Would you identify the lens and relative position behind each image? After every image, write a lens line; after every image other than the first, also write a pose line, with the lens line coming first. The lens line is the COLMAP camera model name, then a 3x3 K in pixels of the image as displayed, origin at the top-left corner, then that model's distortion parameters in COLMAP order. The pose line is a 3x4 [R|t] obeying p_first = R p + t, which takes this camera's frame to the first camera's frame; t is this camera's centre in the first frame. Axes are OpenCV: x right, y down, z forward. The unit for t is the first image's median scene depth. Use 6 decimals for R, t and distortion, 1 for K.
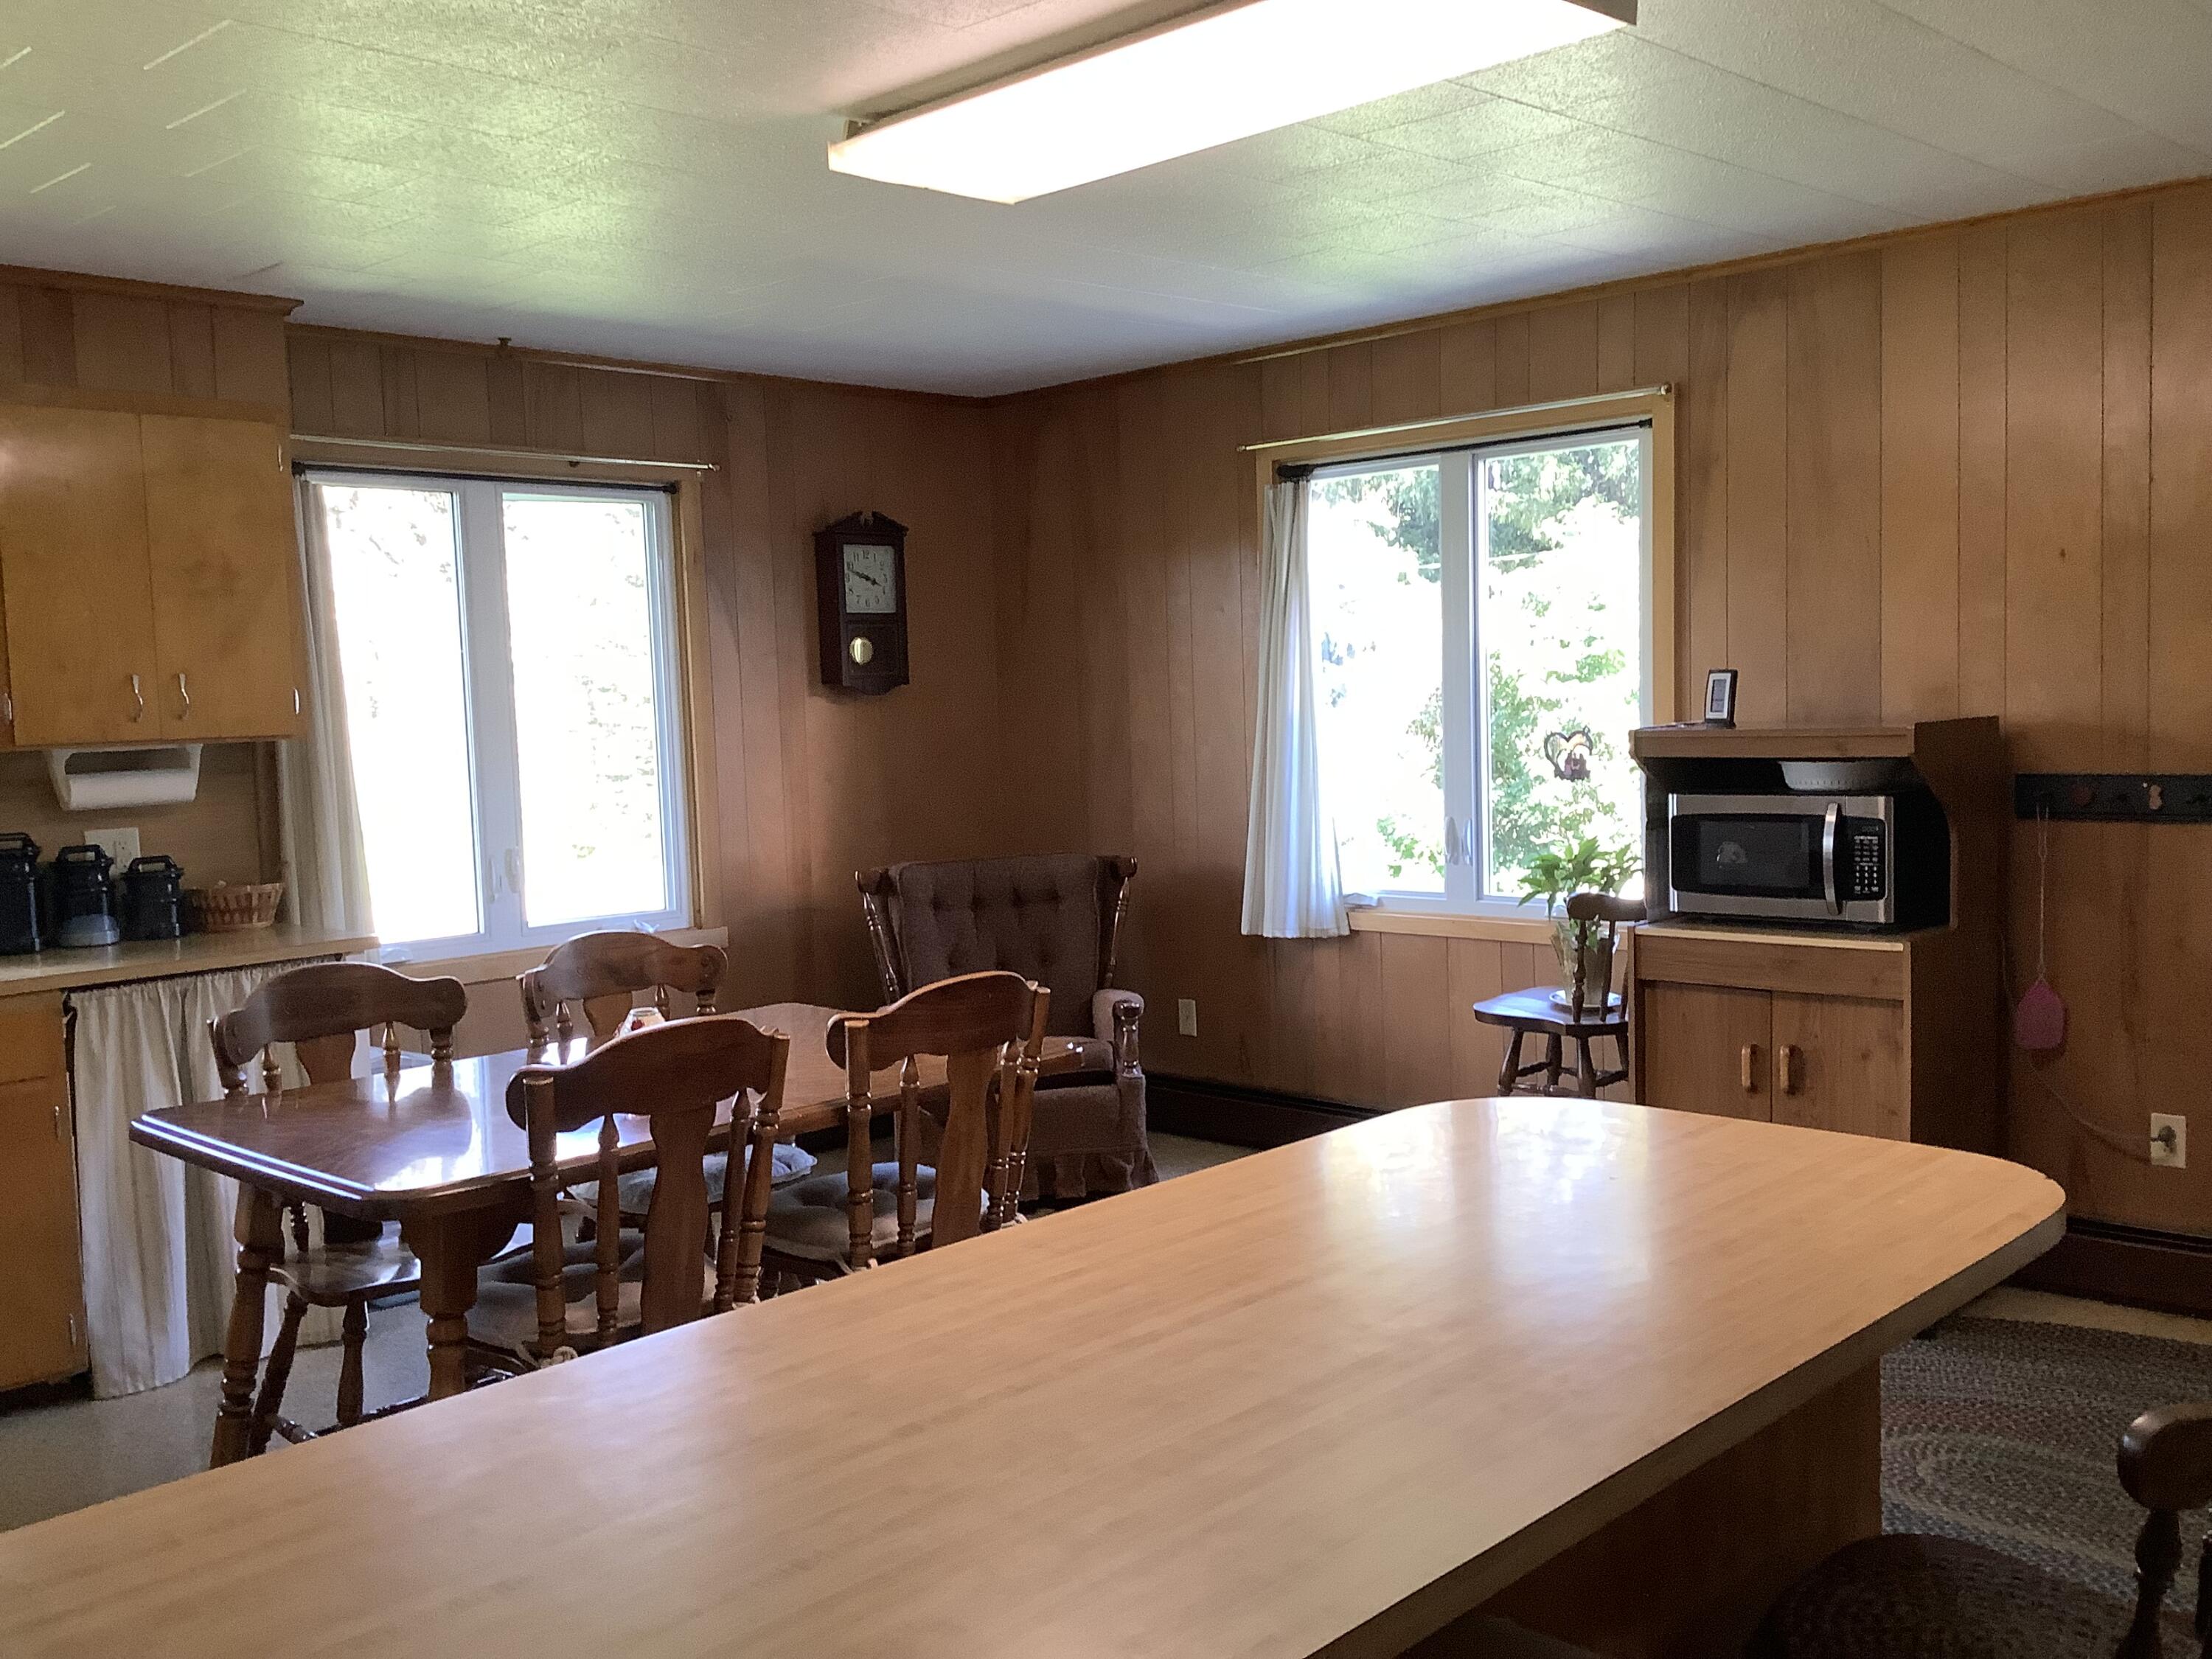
lens RADIAL K [[2004.2, 0, 1098.3], [0, 2004.2, 835.7], [0, 0, 1]] dist [0.110516, -0.205364]
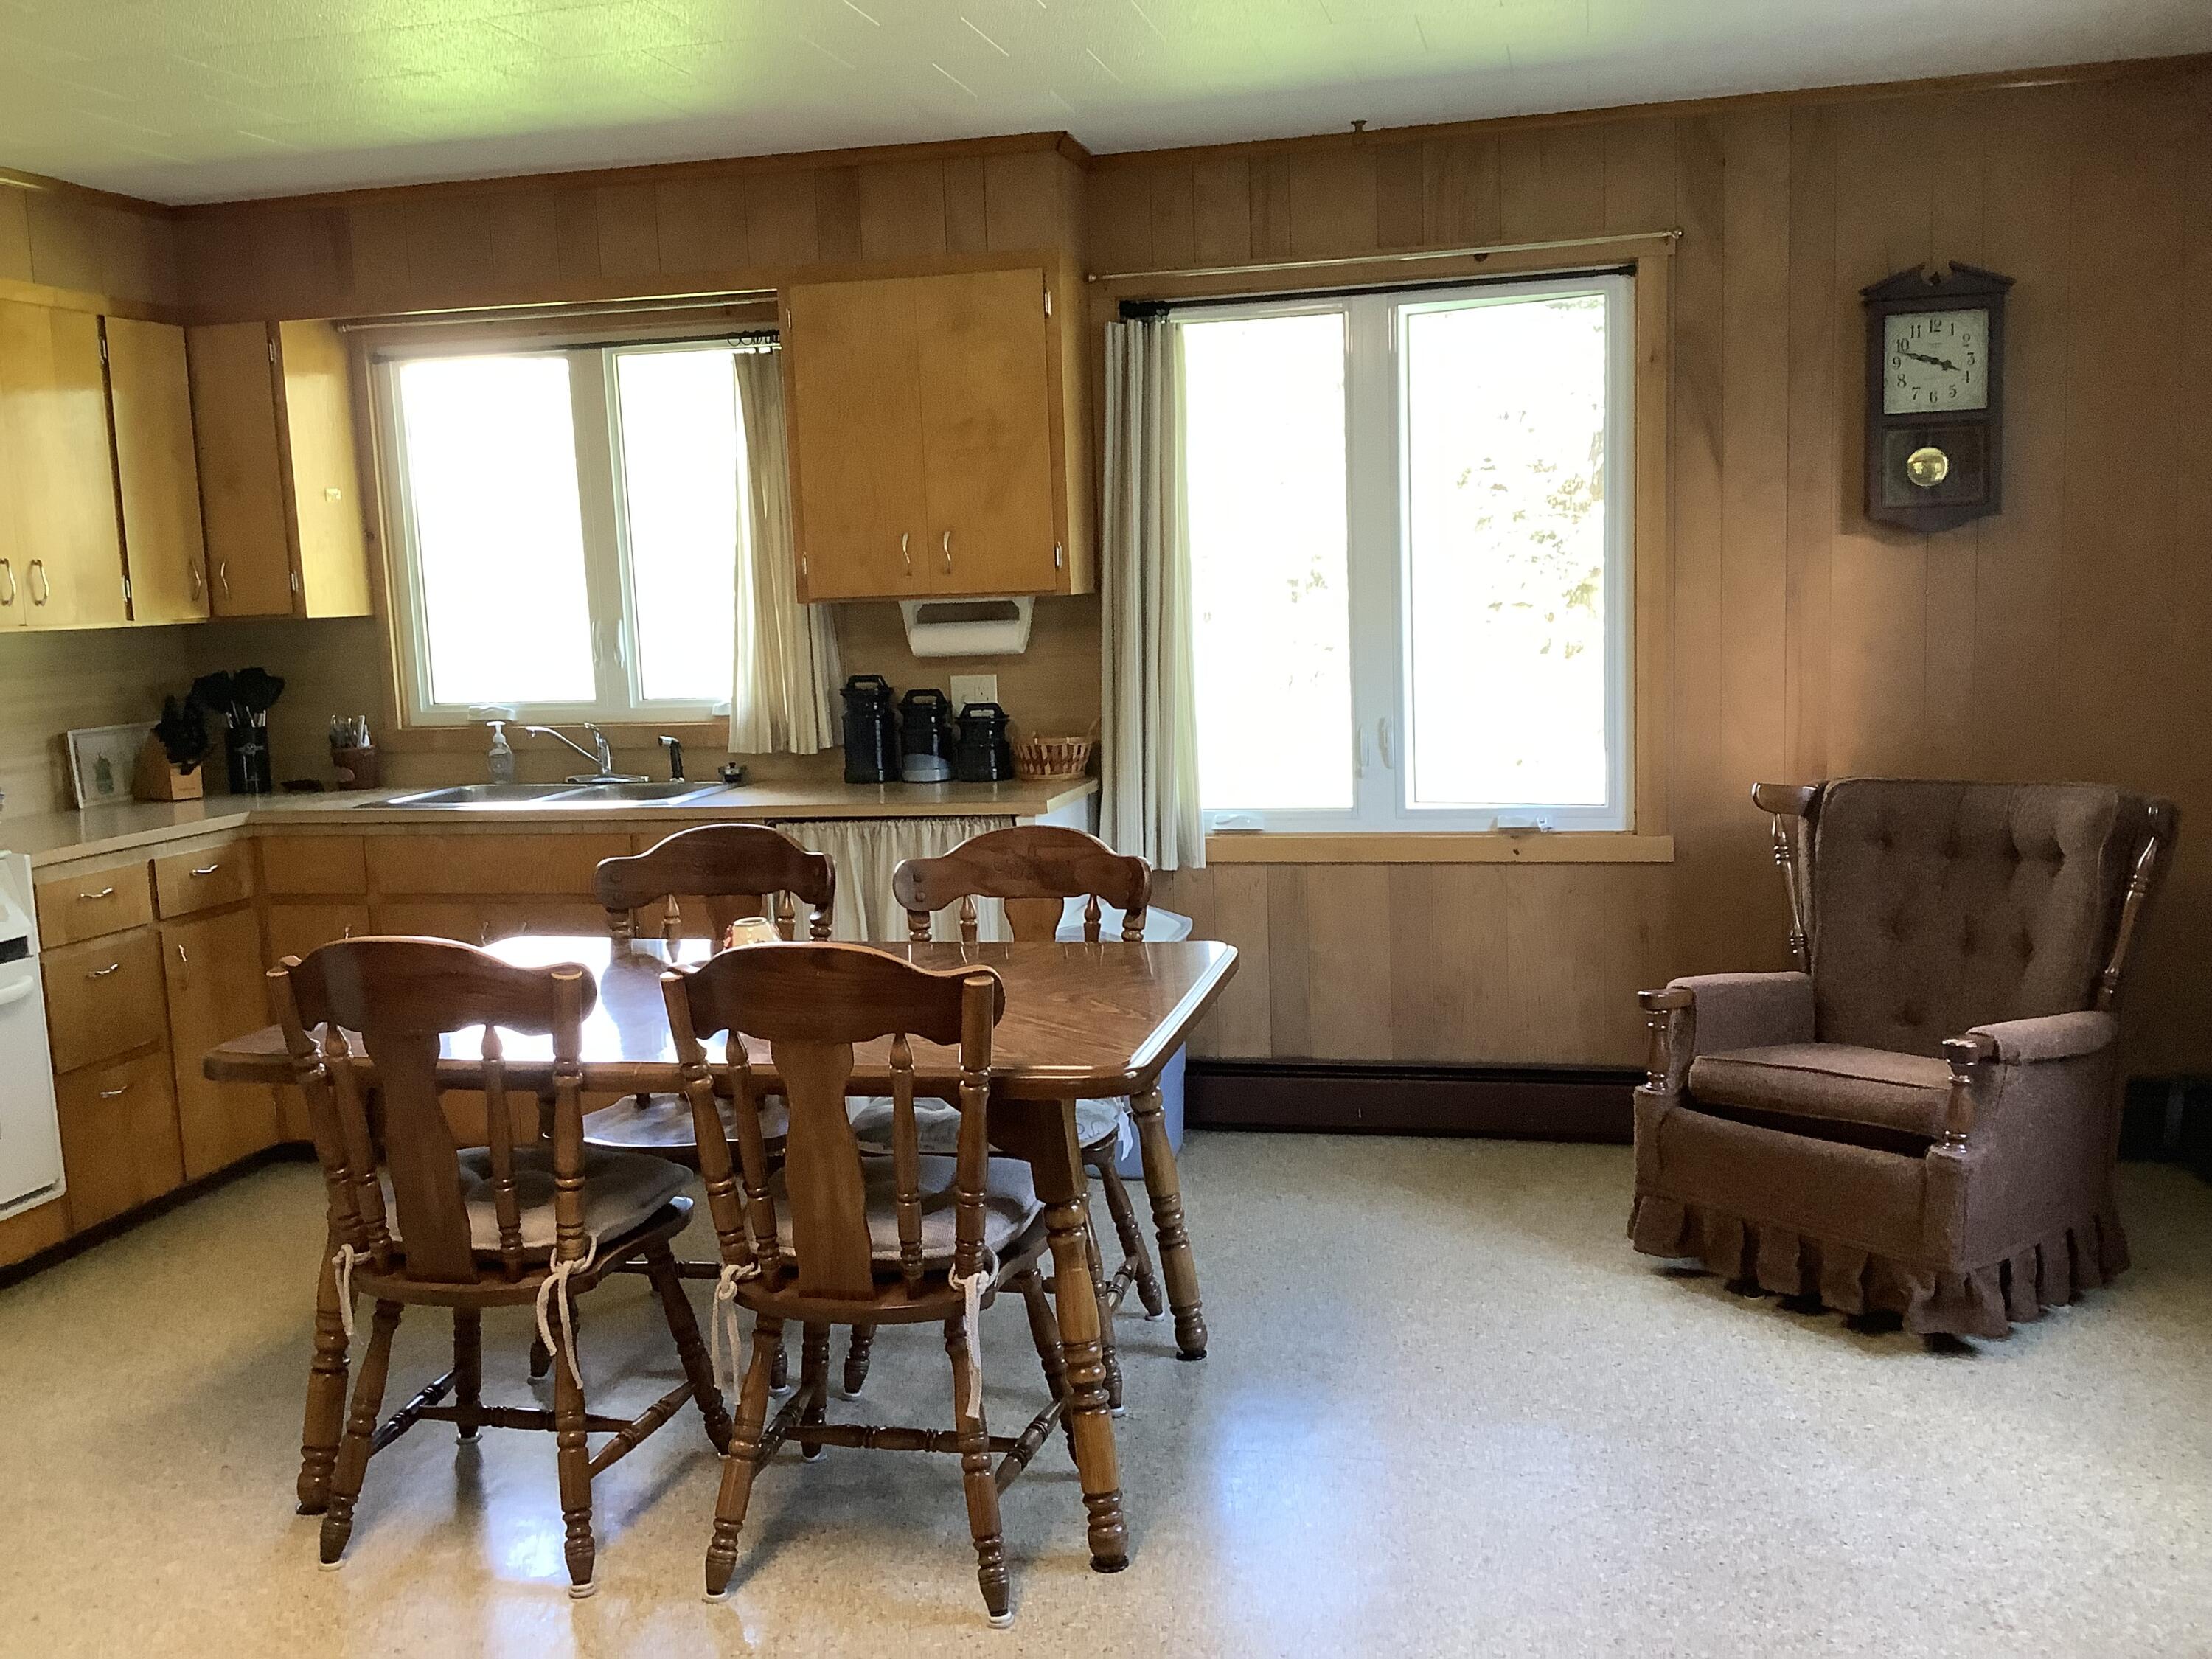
lens RADIAL K [[2004.2, 0, 1098.3], [0, 2004.2, 835.7], [0, 0, 1]] dist [0.110516, -0.205364]
pose [[0.510597, 0.126069, -0.850528, 0.416537], [-0.043018, 0.991699, 0.121170, -0.045315], [0.858743, -0.025281, 0.511782, 0.460149]]
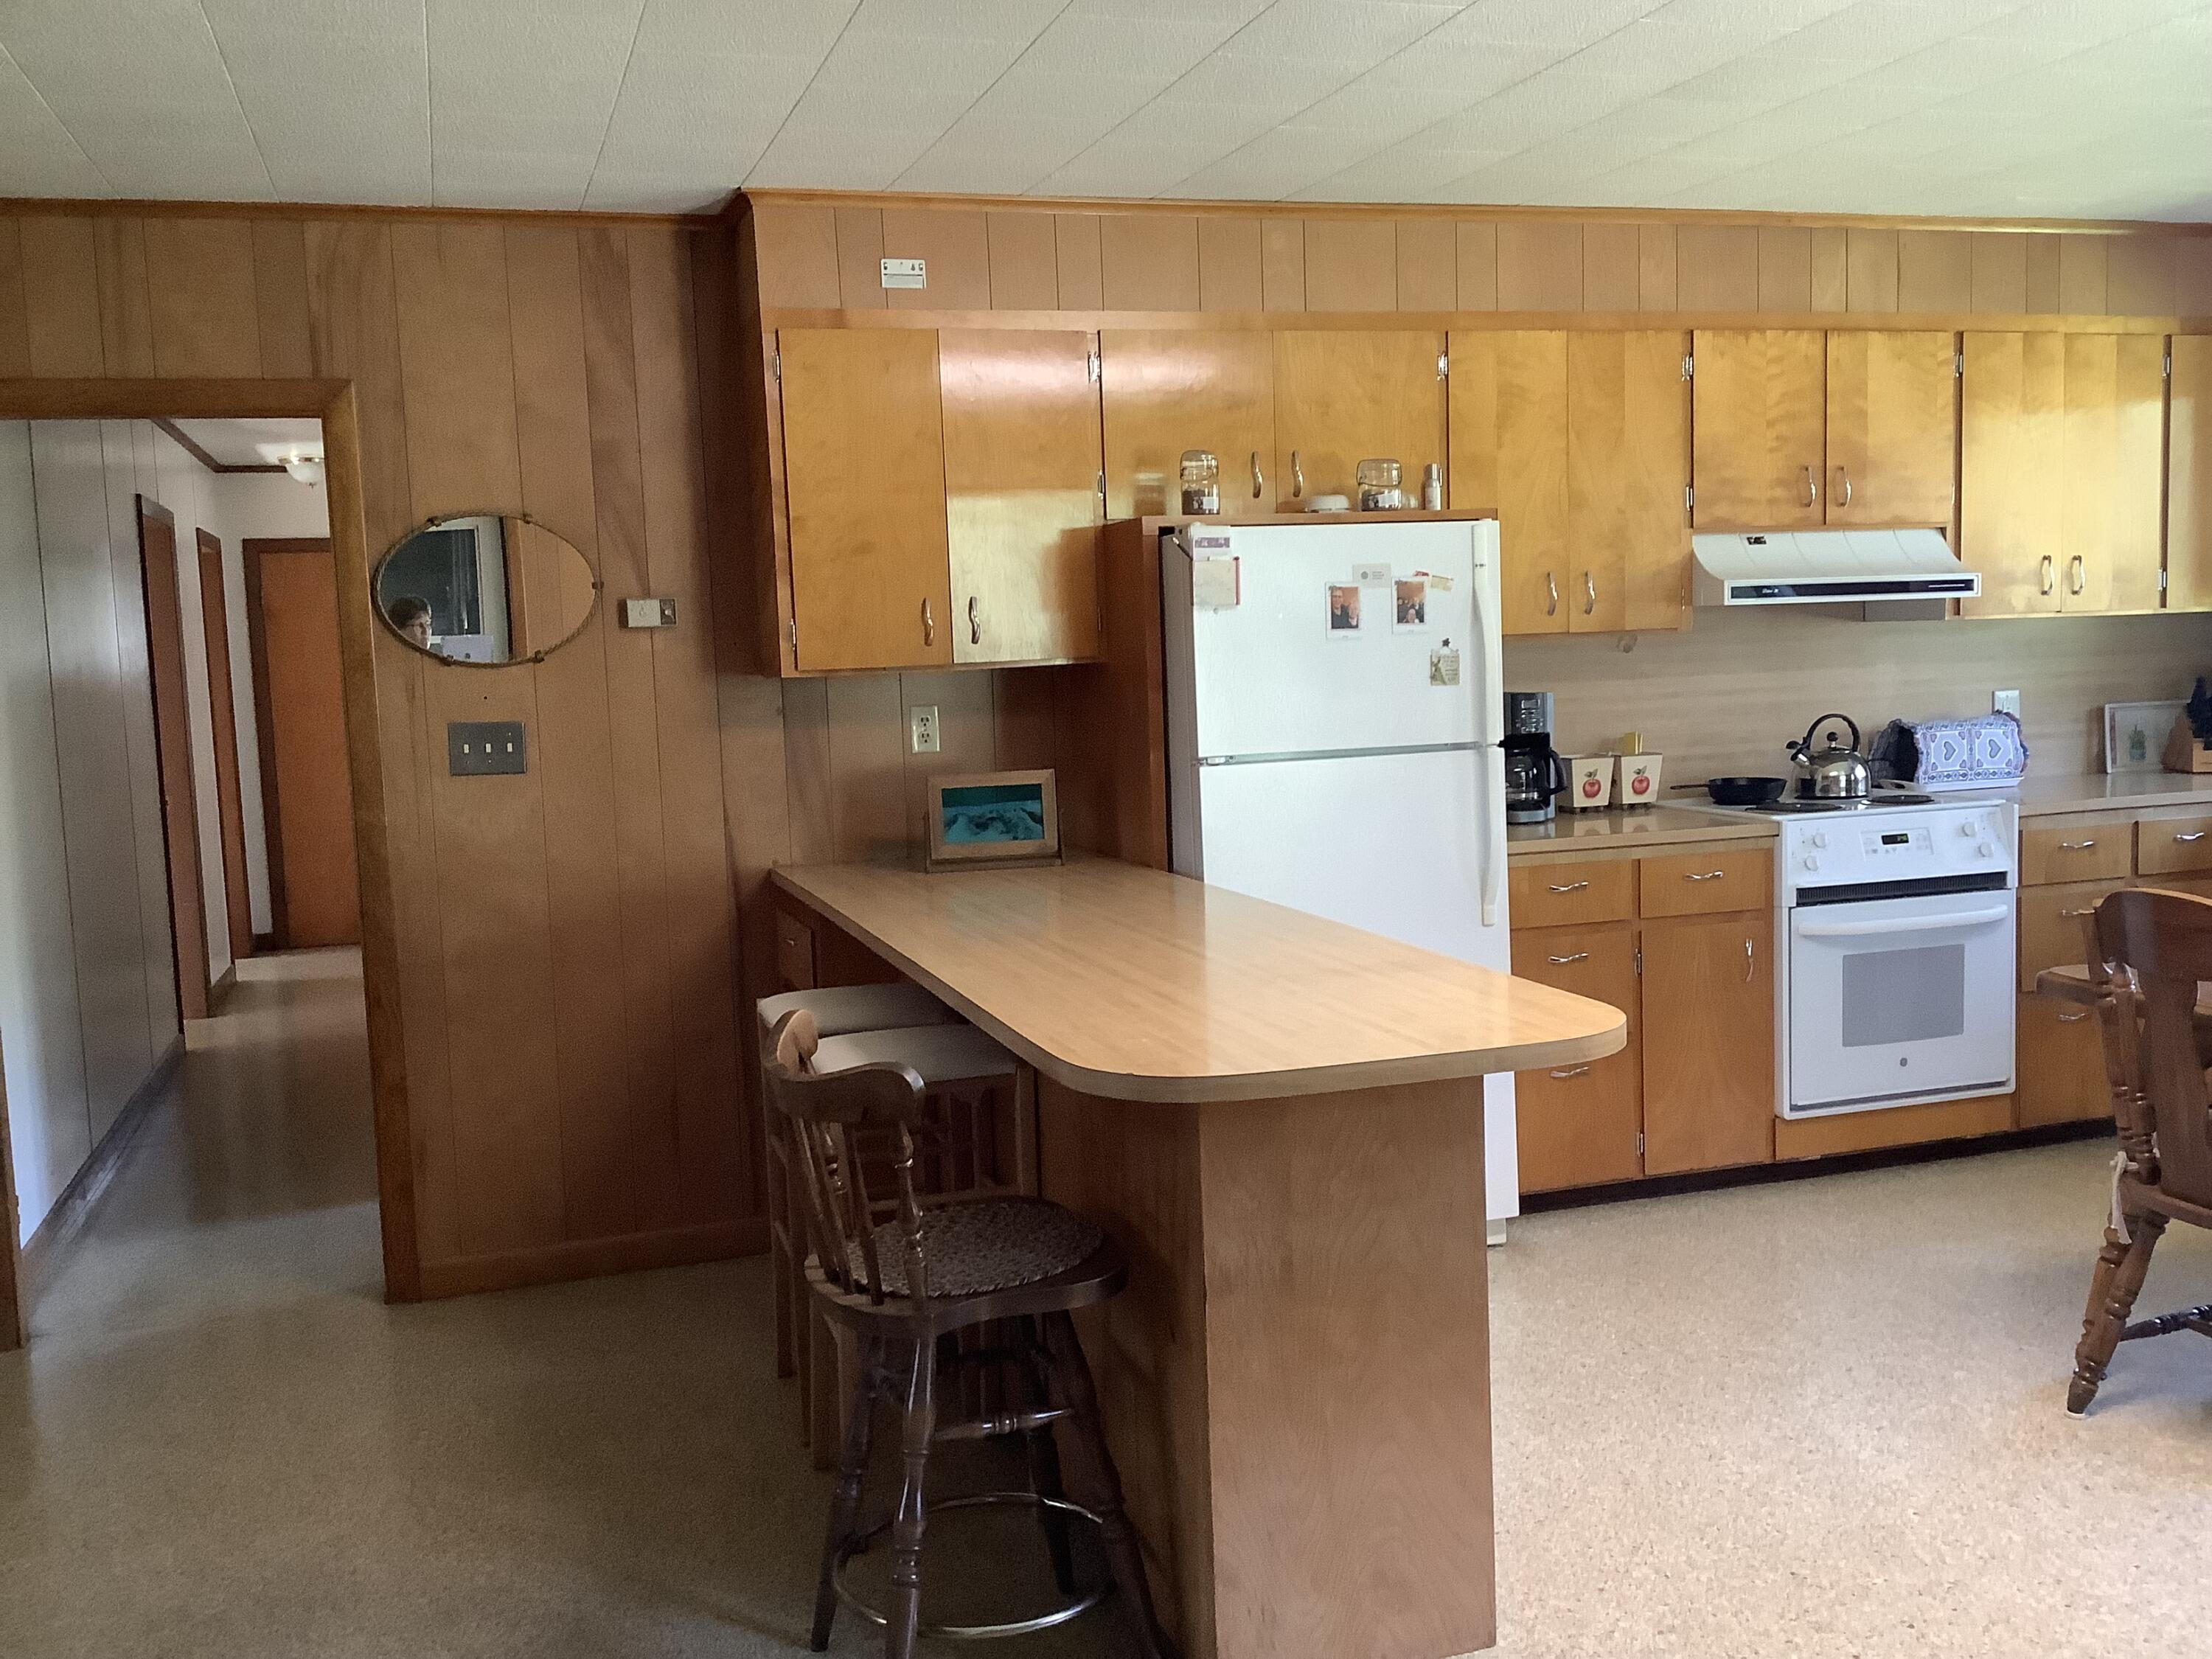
lens RADIAL K [[2004.2, 0, 1098.3], [0, 2004.2, 835.7], [0, 0, 1]] dist [0.110516, -0.205364]
pose [[-0.474517, 0.139608, -0.869105, 0.562559], [-0.011107, 0.986314, 0.164501, -0.061288], [0.880176, 0.087712, -0.466472, 0.574427]]
